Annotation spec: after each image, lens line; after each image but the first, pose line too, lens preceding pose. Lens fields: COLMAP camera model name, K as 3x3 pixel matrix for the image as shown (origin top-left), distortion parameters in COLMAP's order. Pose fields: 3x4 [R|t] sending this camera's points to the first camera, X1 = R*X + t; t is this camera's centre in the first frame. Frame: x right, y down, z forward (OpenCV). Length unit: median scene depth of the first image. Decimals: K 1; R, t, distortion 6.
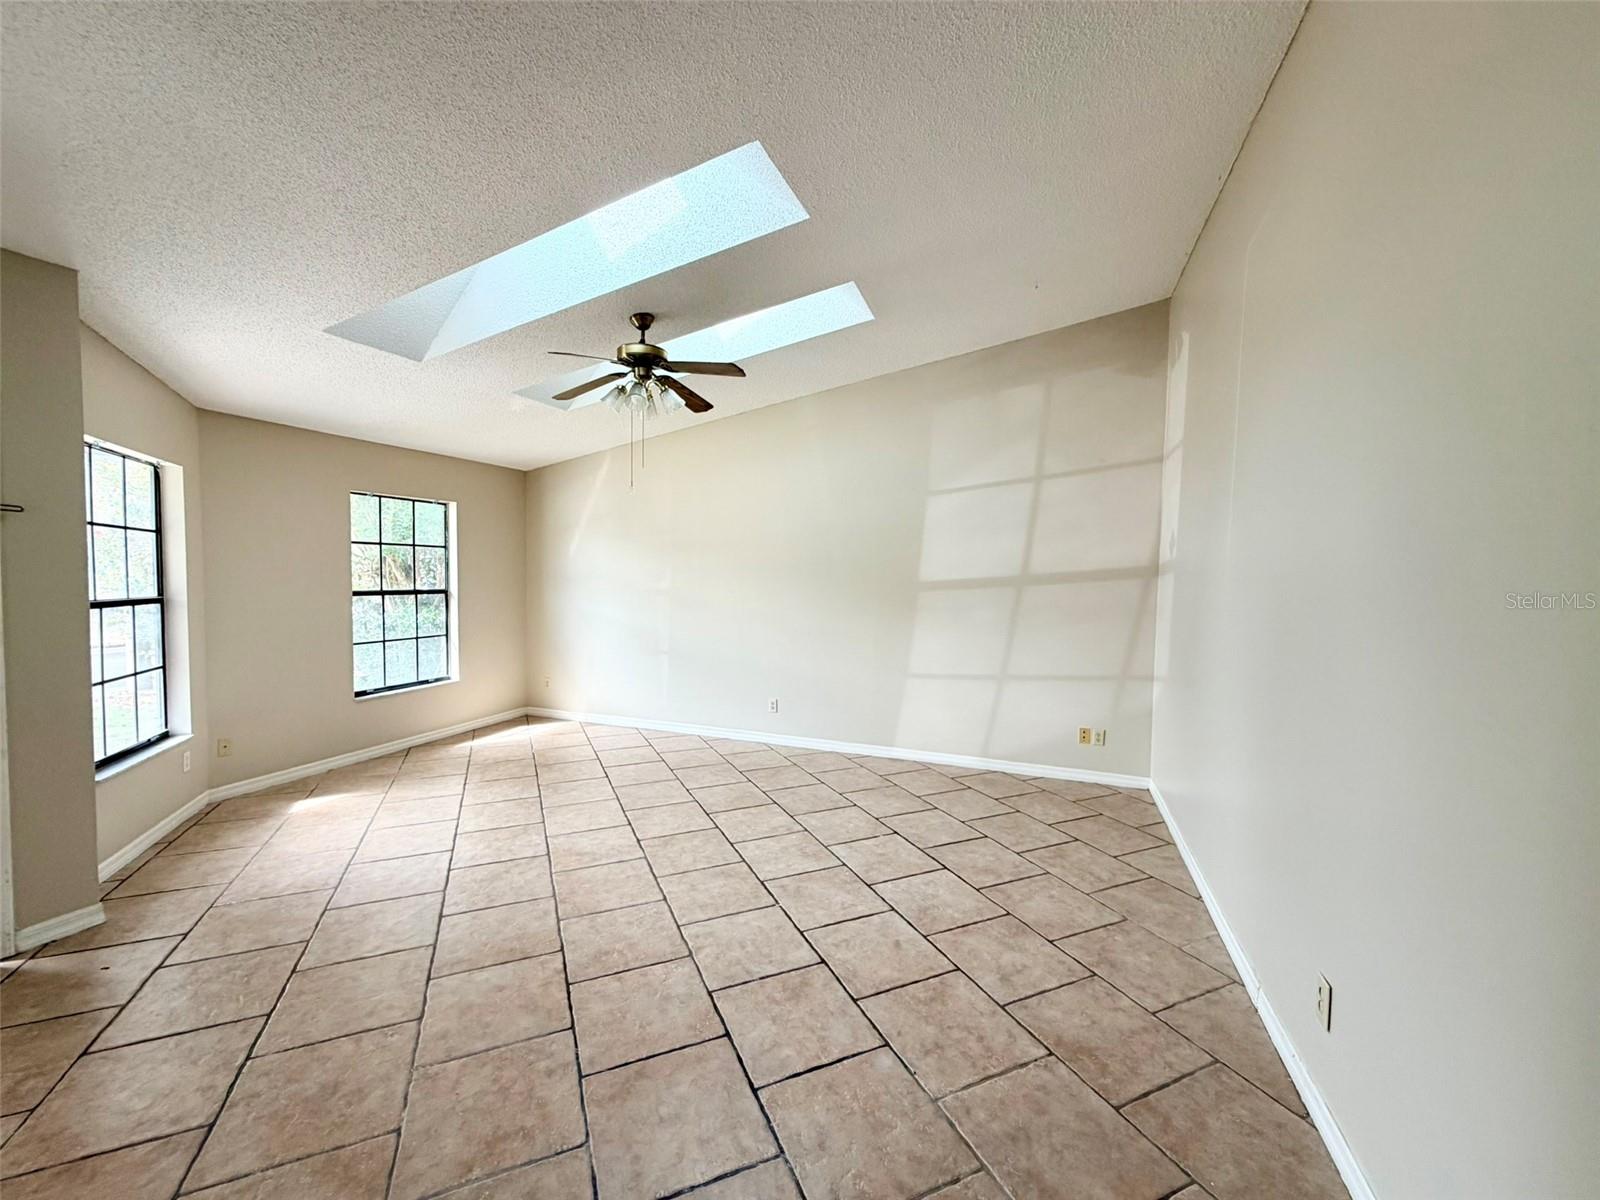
lens RADIAL K [[633.9, 0, 797.8], [0, 633.9, 604.8], [0, 0, 1]] dist [-0.000862, -0.000535]
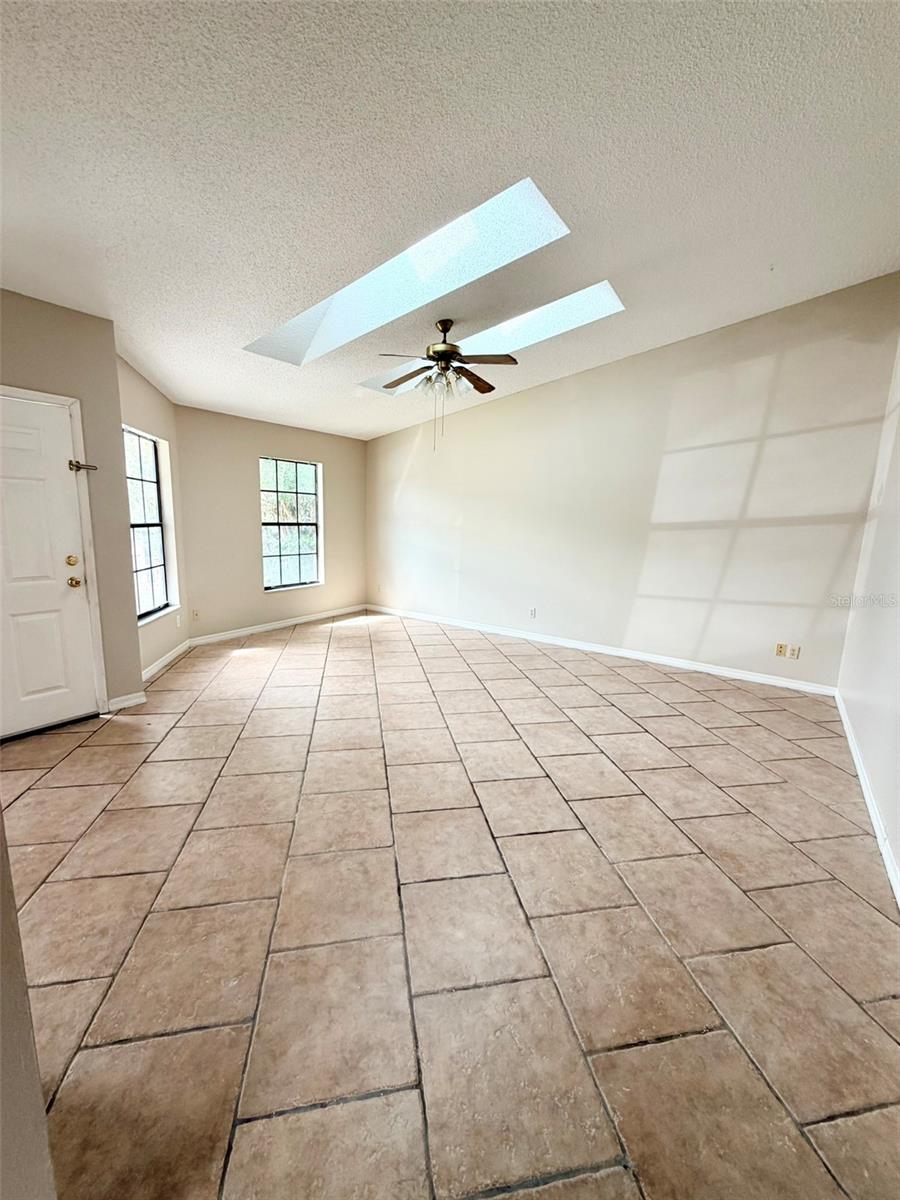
lens RADIAL K [[475.4, 0, 450.0], [0, 475.4, 600.0], [0, 0, 1]] dist [-0.000862, -0.000535]
pose [[0.972172, 0.055423, -0.227616, 0.037234], [-0.027788, 0.992034, 0.122870, 0.016848], [0.232613, -0.113126, 0.965968, -0.066955]]
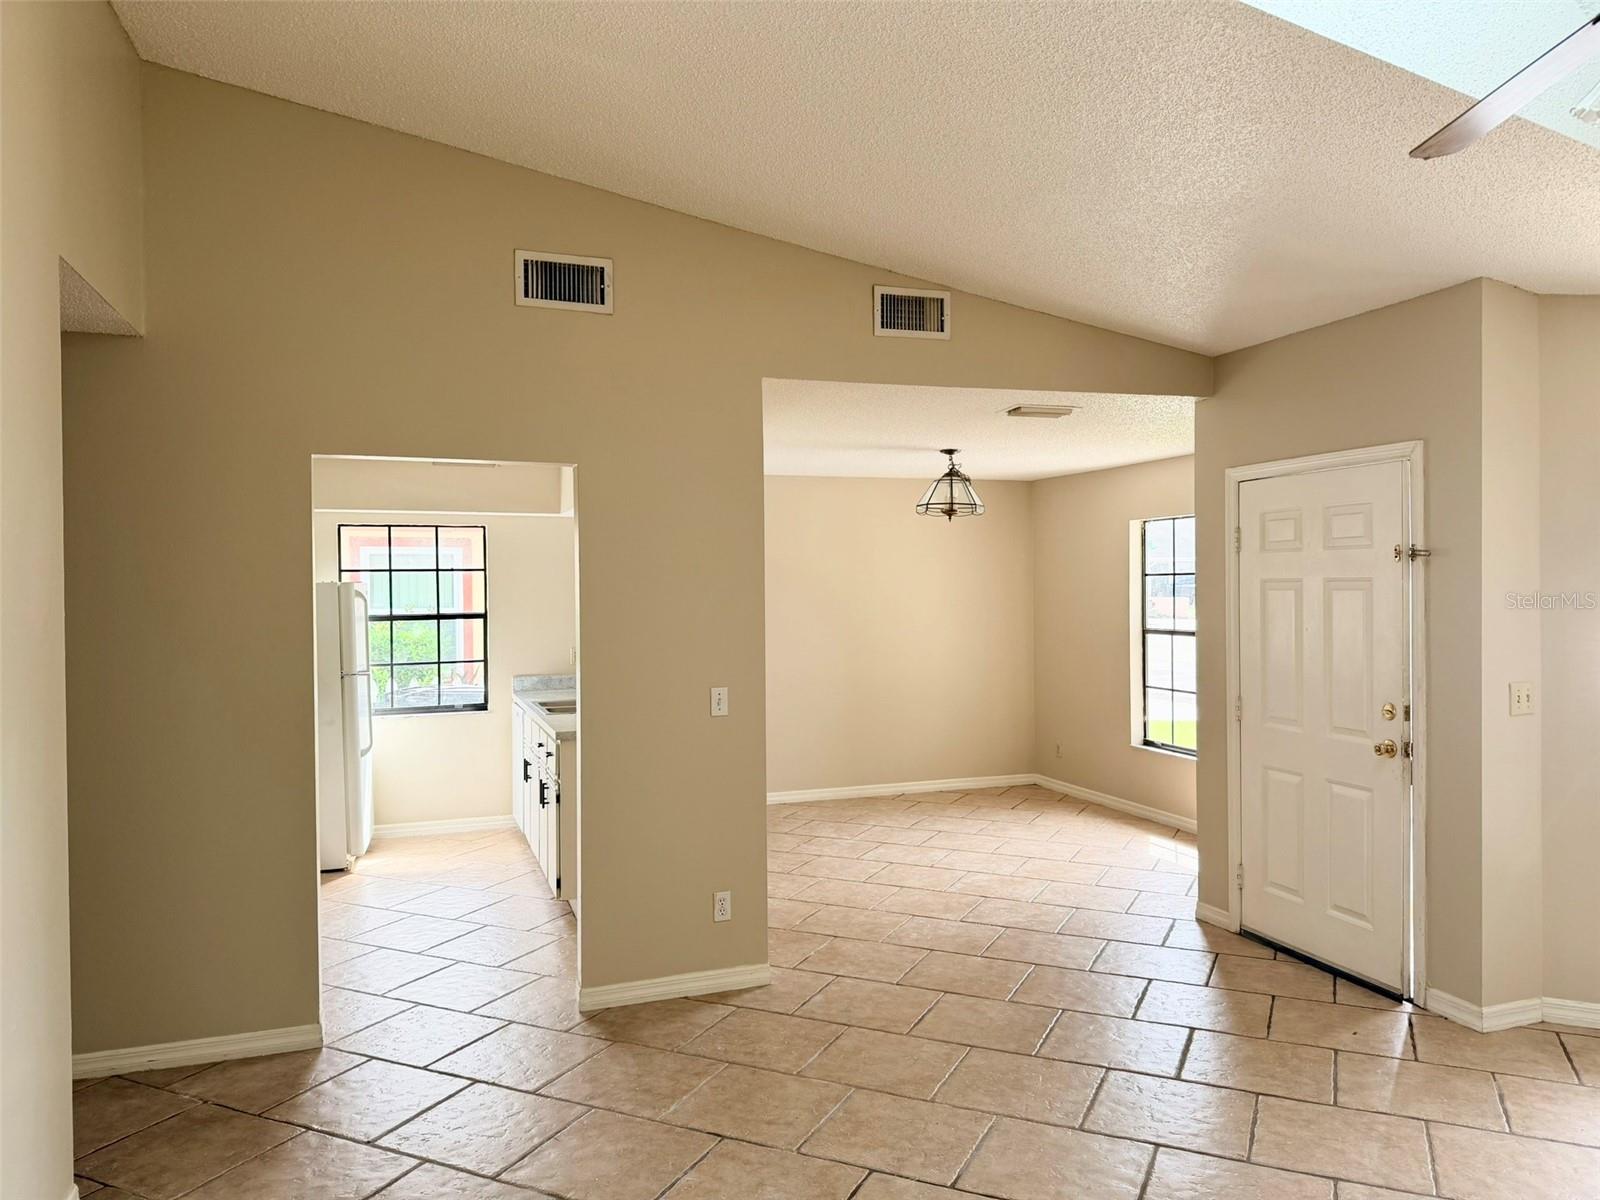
lens RADIAL K [[1154.8, 0, 823.0], [0, 1154.8, 606.8], [0, 0, 1]] dist [0.069883, -0.121055]
pose [[-0.753288, 0.004315, -0.657677, 0.495496], [-0.040656, 0.997761, 0.053113, -0.095731], [0.656433, 0.066748, -0.751425, 1.306917]]
